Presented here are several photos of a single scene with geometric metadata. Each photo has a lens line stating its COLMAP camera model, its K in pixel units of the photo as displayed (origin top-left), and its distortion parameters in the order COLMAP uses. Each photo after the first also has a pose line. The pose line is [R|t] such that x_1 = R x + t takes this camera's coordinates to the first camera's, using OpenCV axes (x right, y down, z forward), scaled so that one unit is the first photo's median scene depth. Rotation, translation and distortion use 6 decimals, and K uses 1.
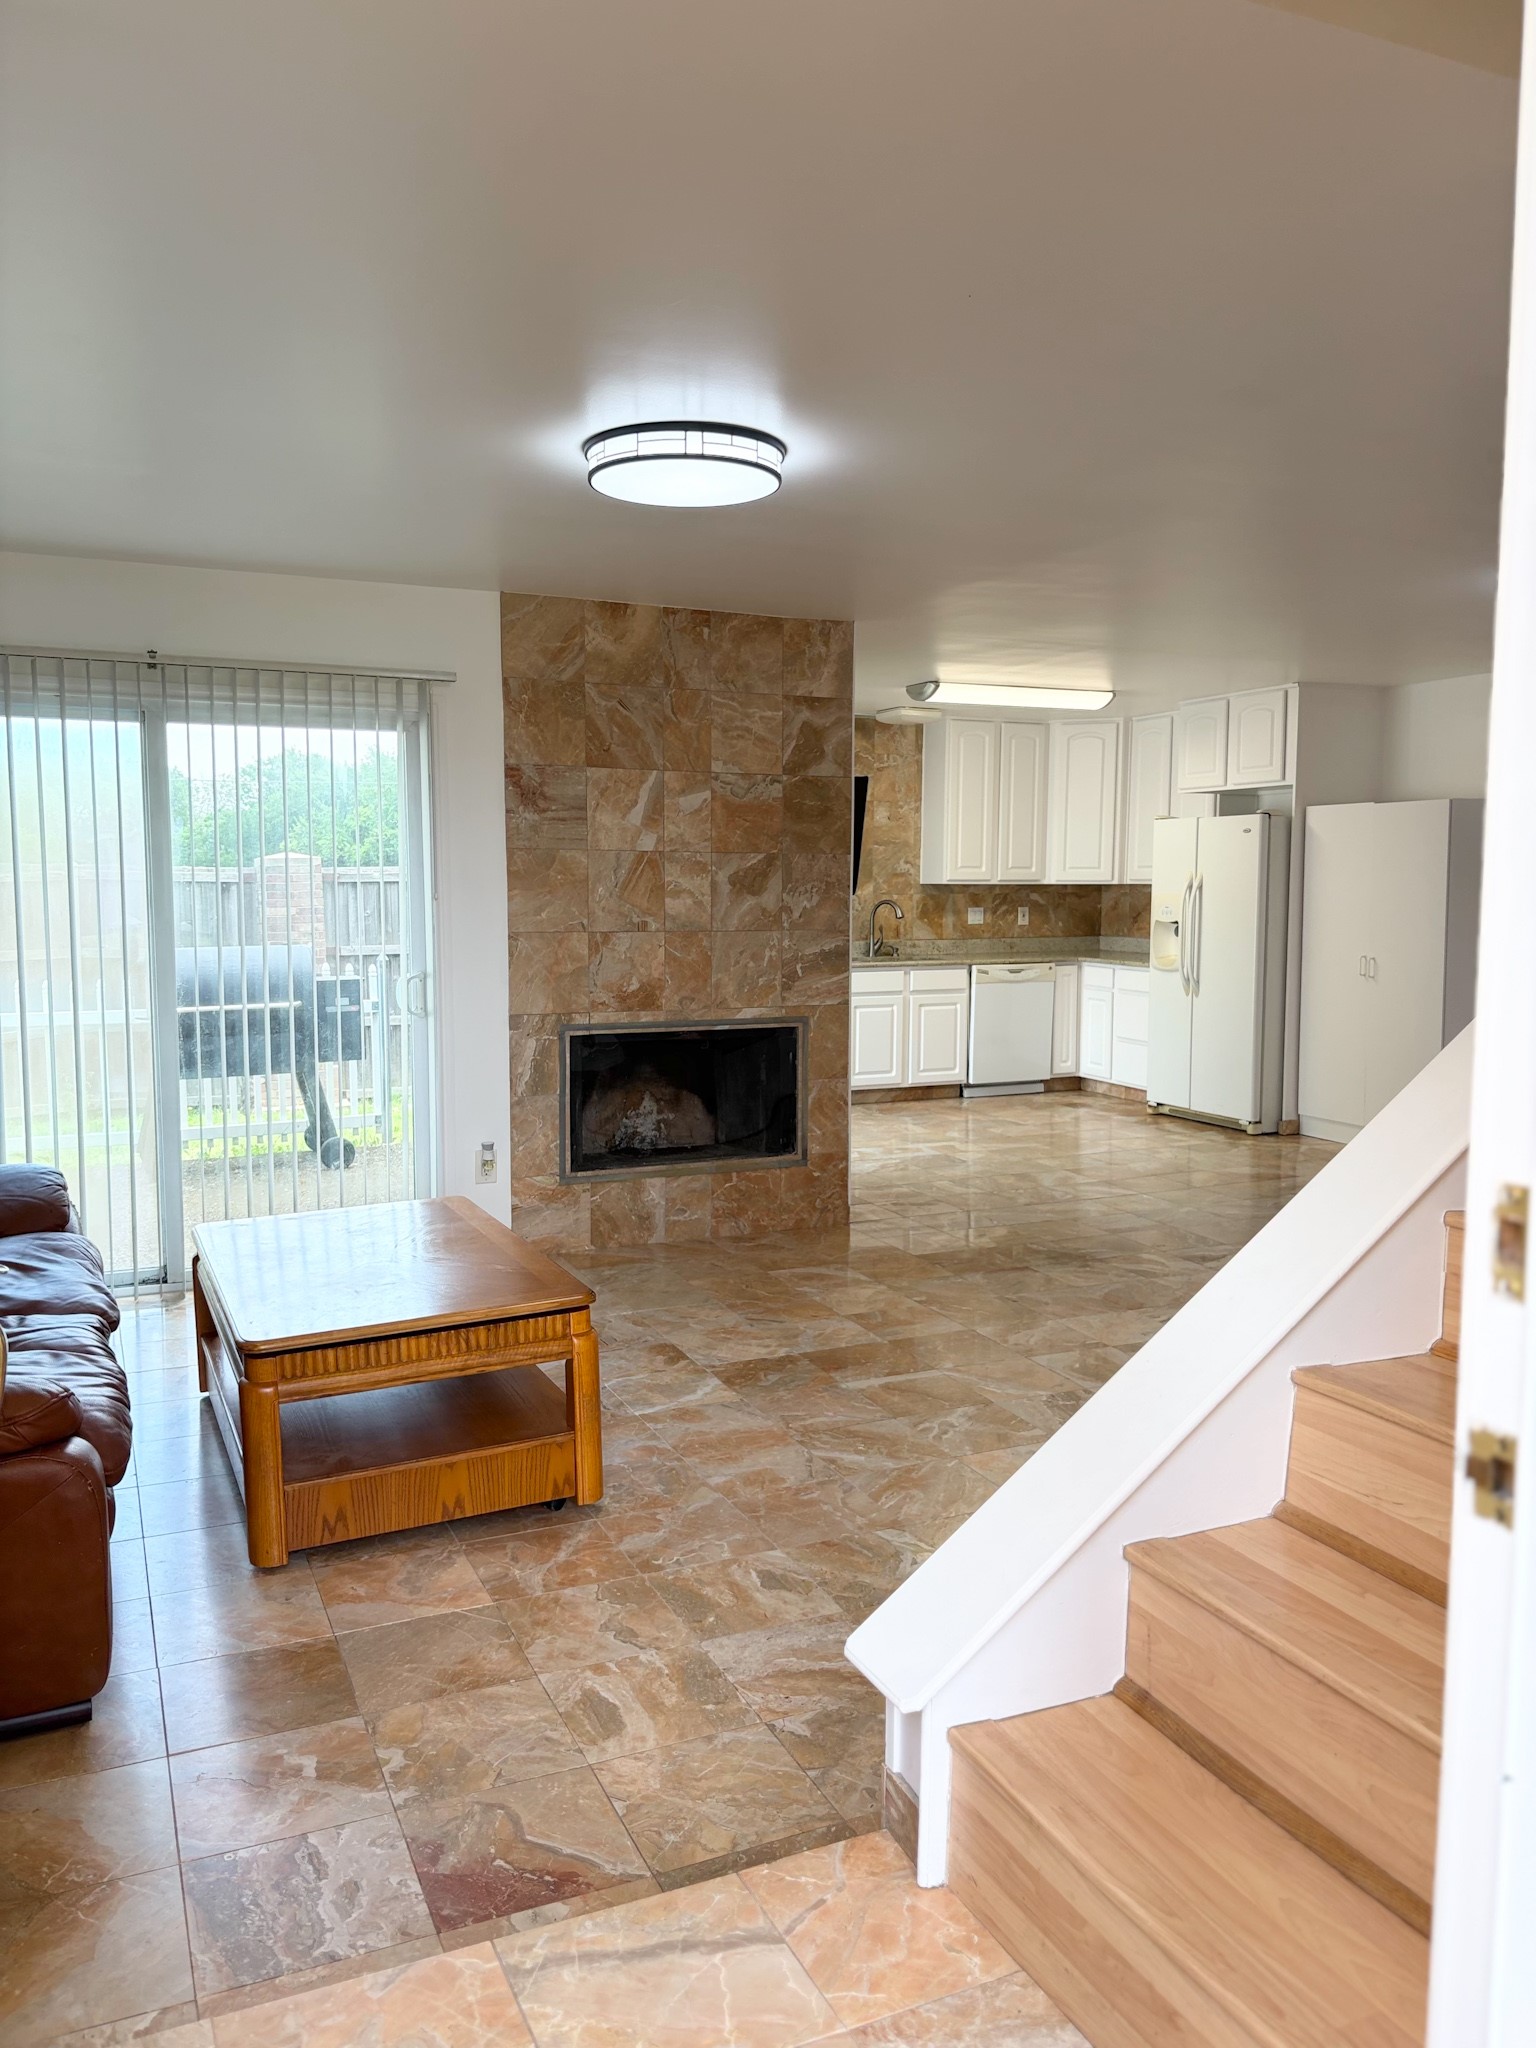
lens RADIAL K [[1550.9, 0, 772.5], [0, 1550.9, 1047.6], [0, 0, 1]] dist [0.033826, -0.040190]
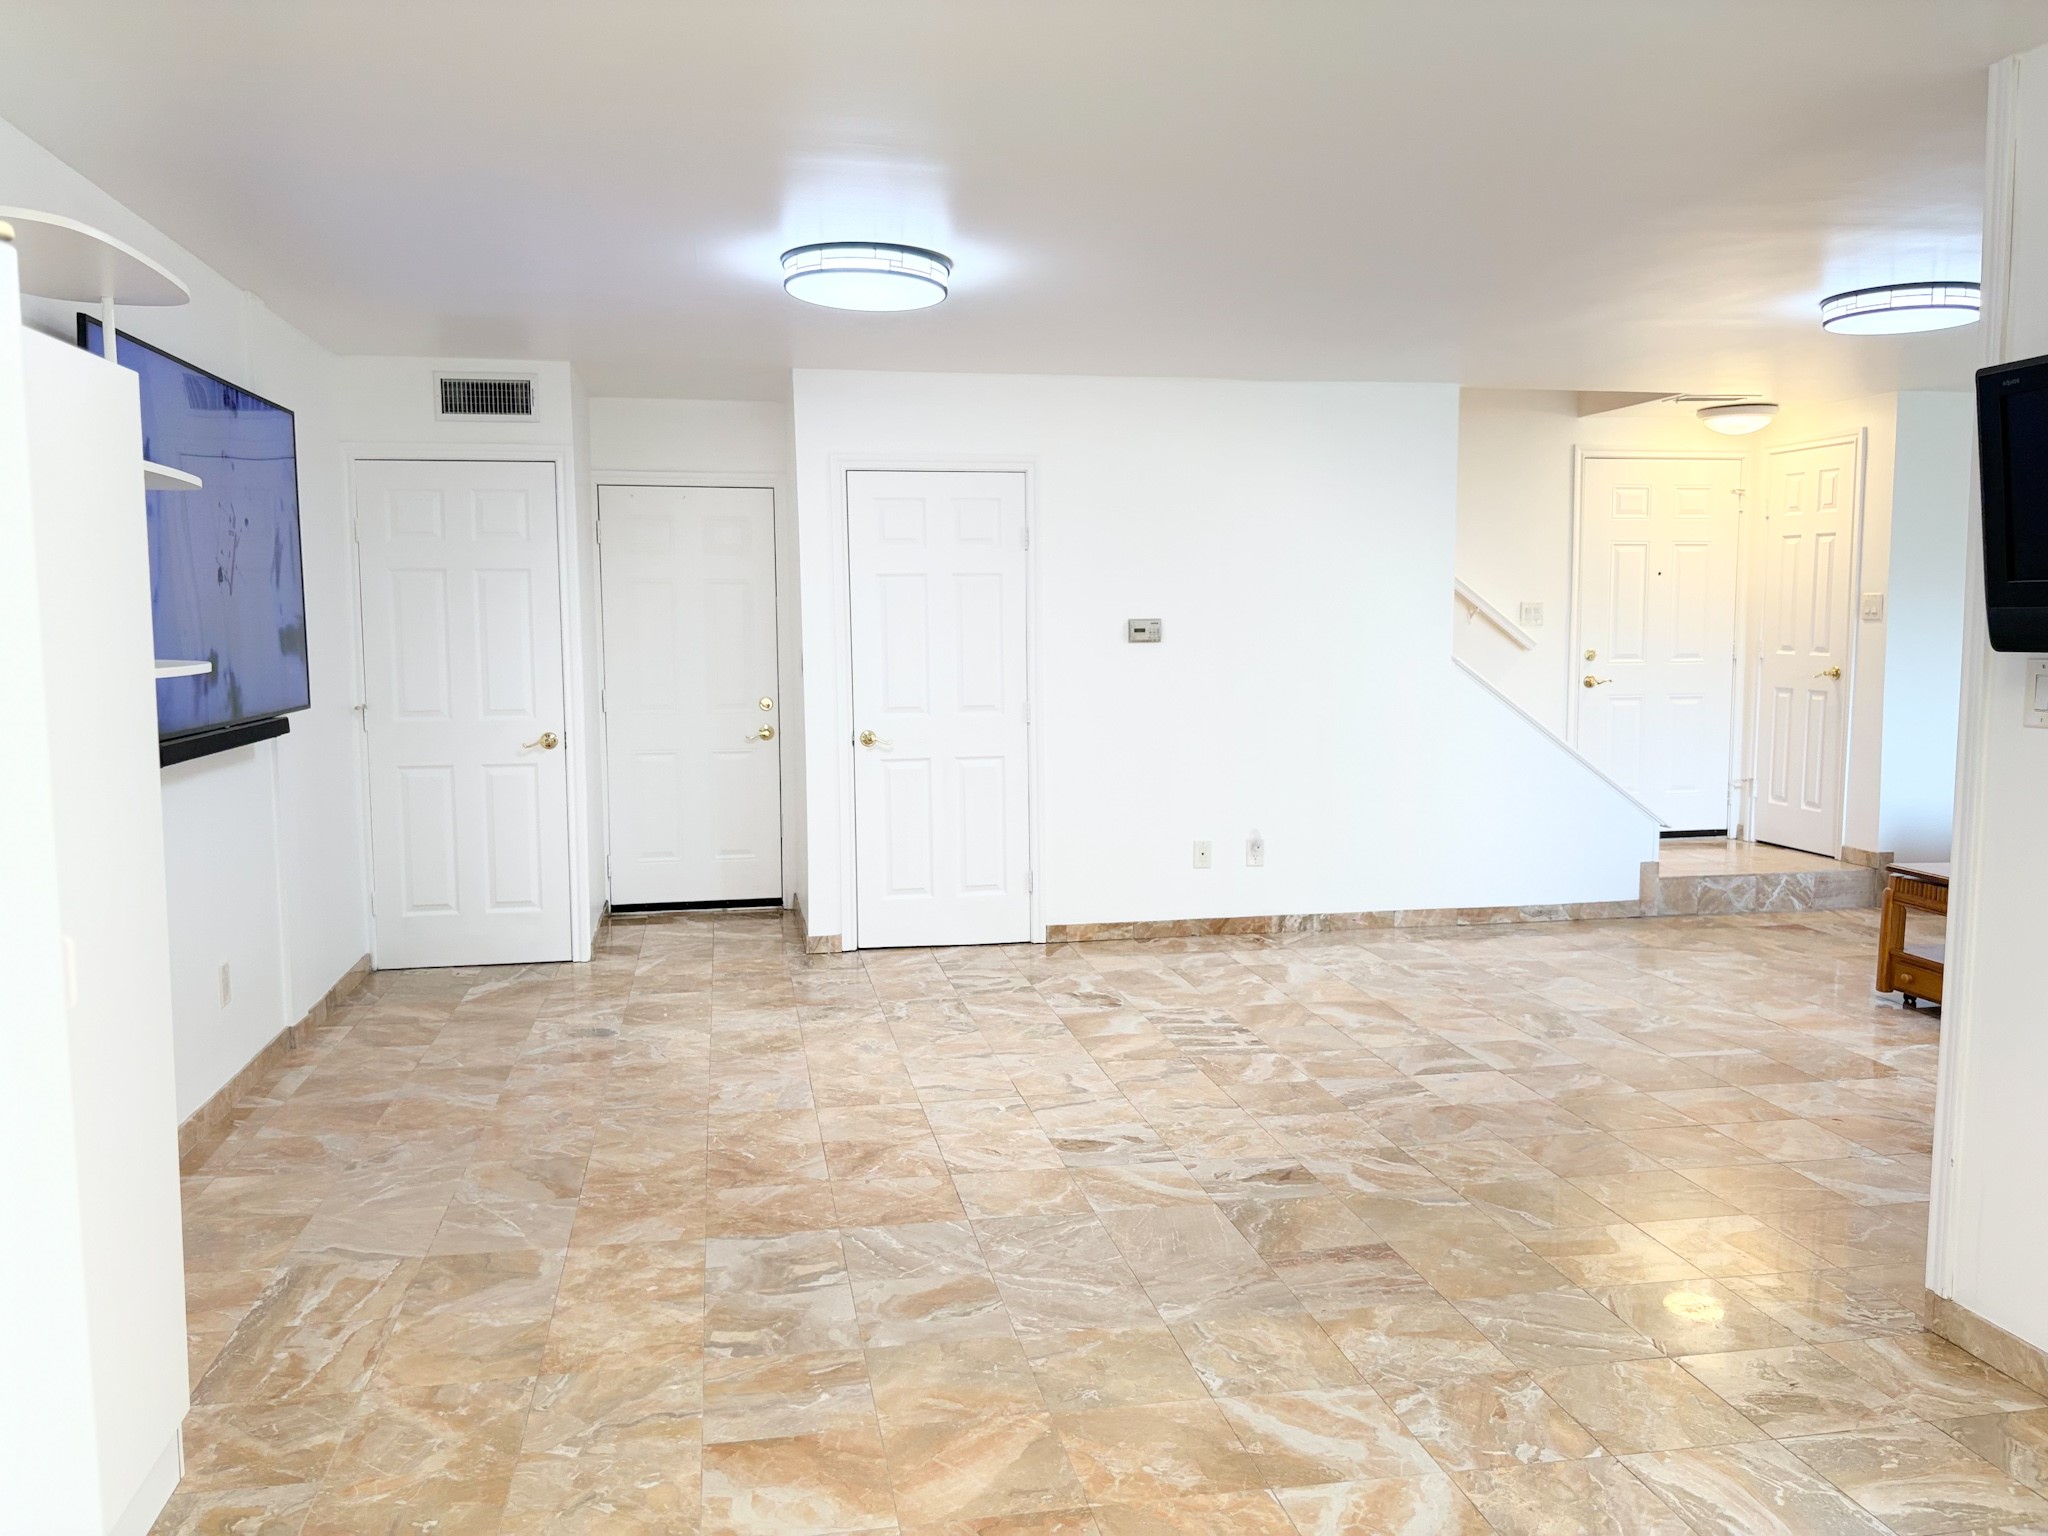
lens RADIAL K [[1550.9, 0, 1013.7], [0, 1550.9, 777.8], [0, 0, 1]] dist [0.033826, -0.040190]
pose [[-0.971674, -0.024182, 0.235083, 0.234463], [0.026265, 0.977538, 0.209116, -0.177818], [-0.234860, 0.209367, -0.949214, 1.624369]]
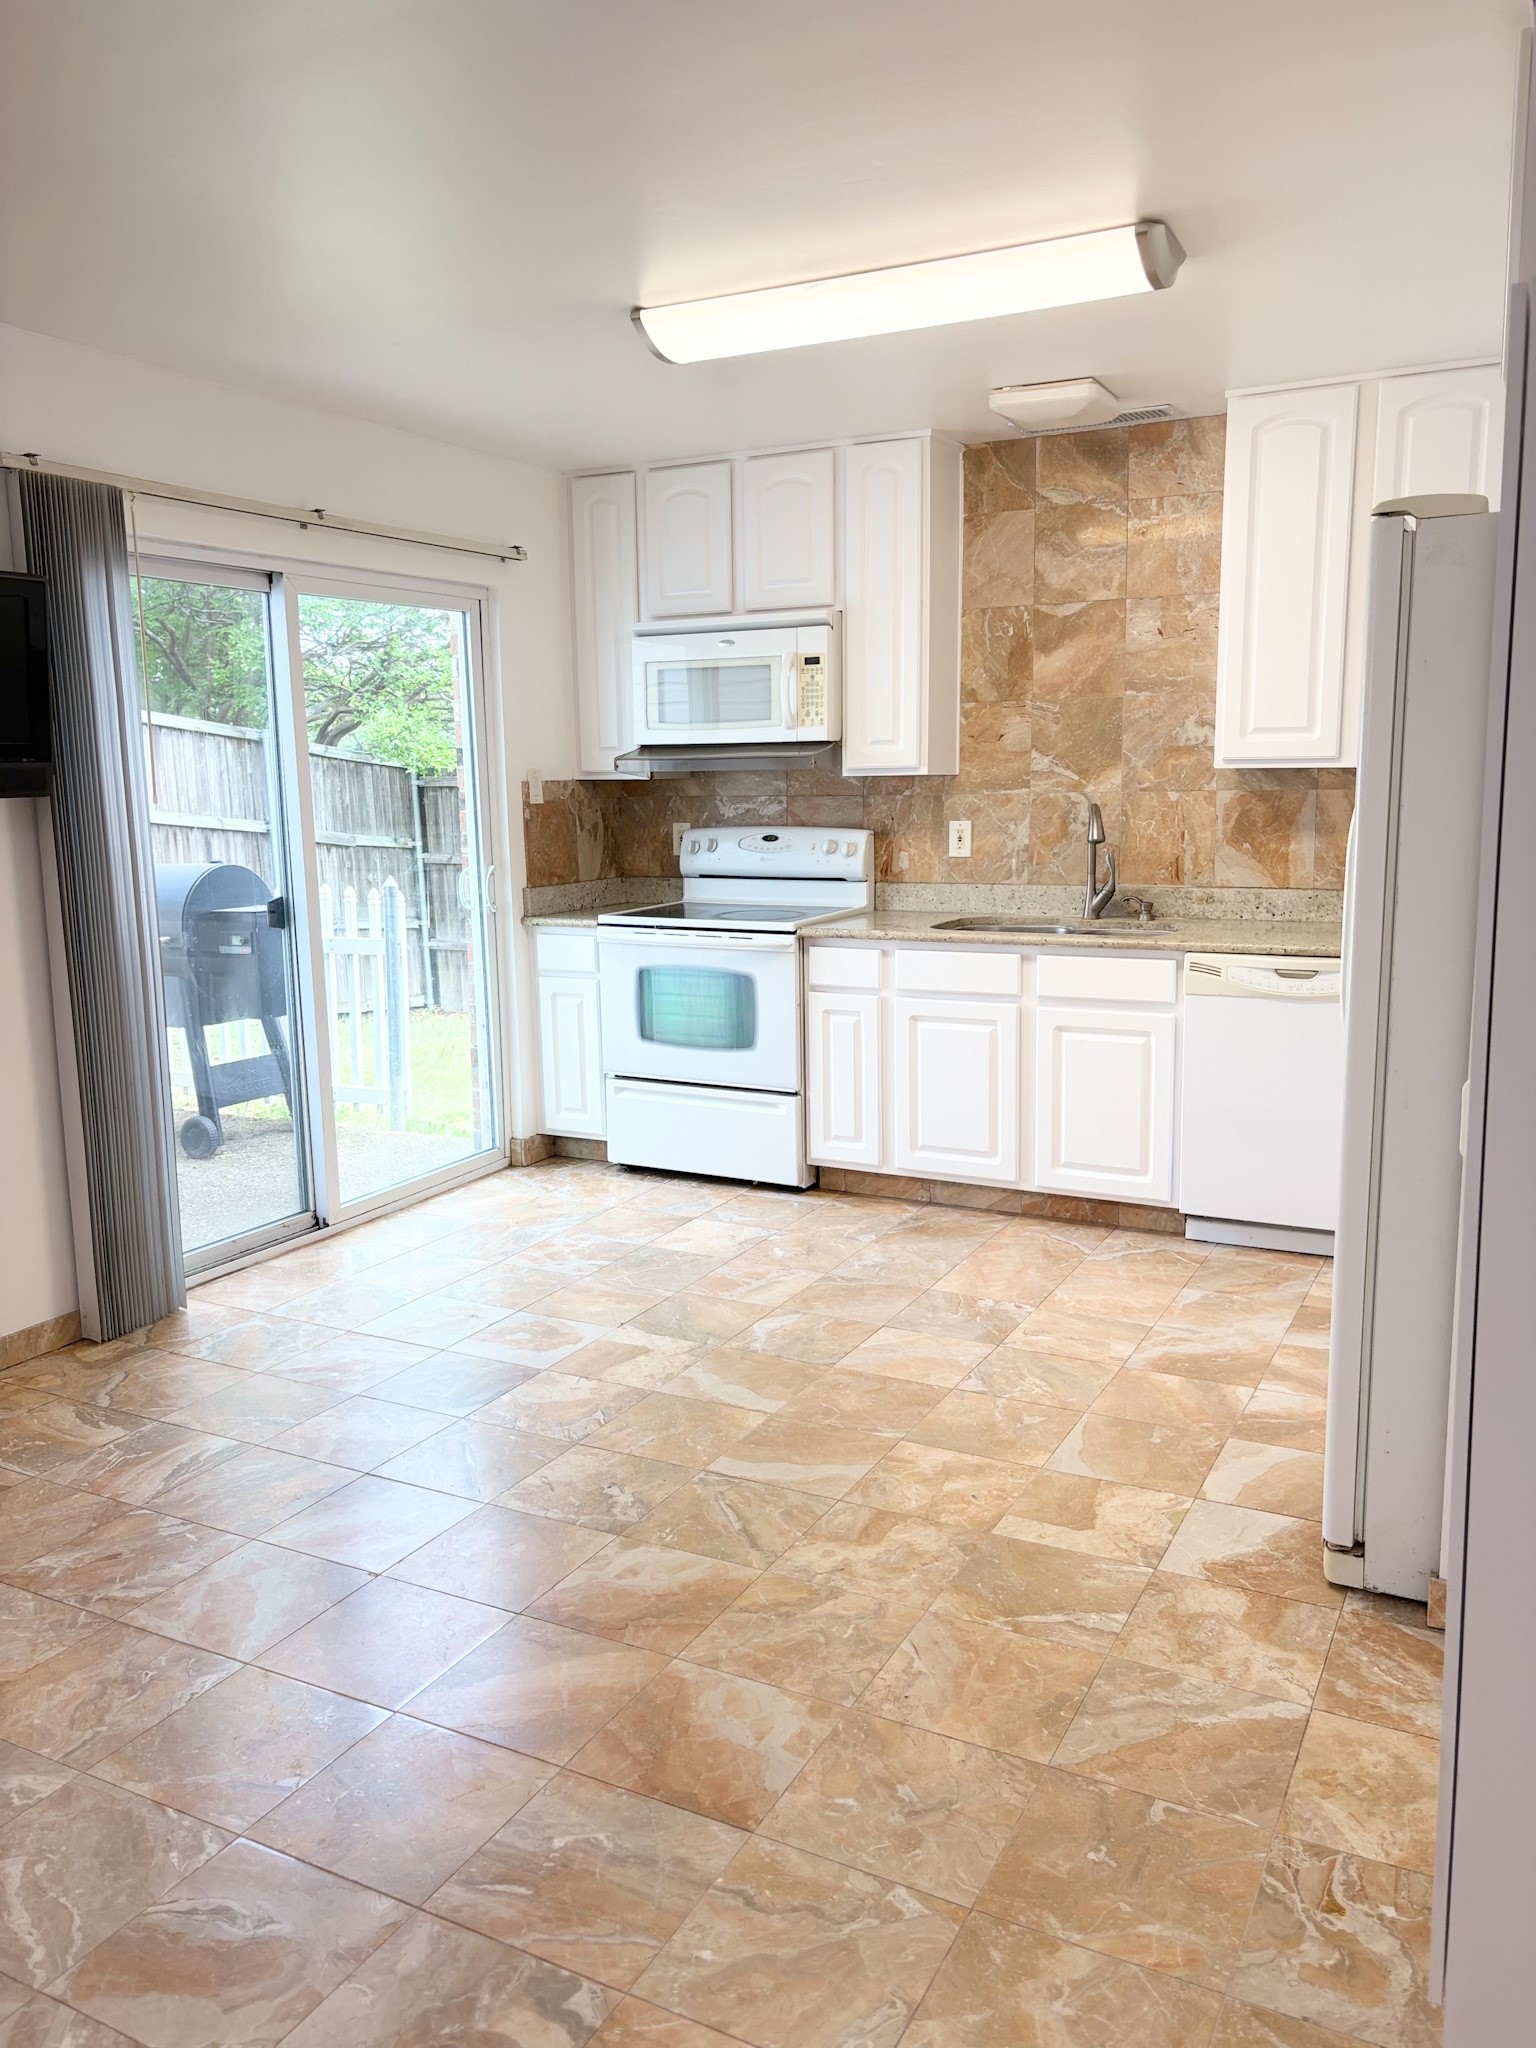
lens RADIAL K [[1550.9, 0, 763.3], [0, 1550.9, 1021.8], [0, 0, 1]] dist [0.033826, -0.040190]
pose [[0.608872, 0.112573, -0.785240, 0.678463], [-0.069801, 0.993643, 0.088327, -0.106551], [0.790191, 0.001031, 0.612859, 1.044669]]
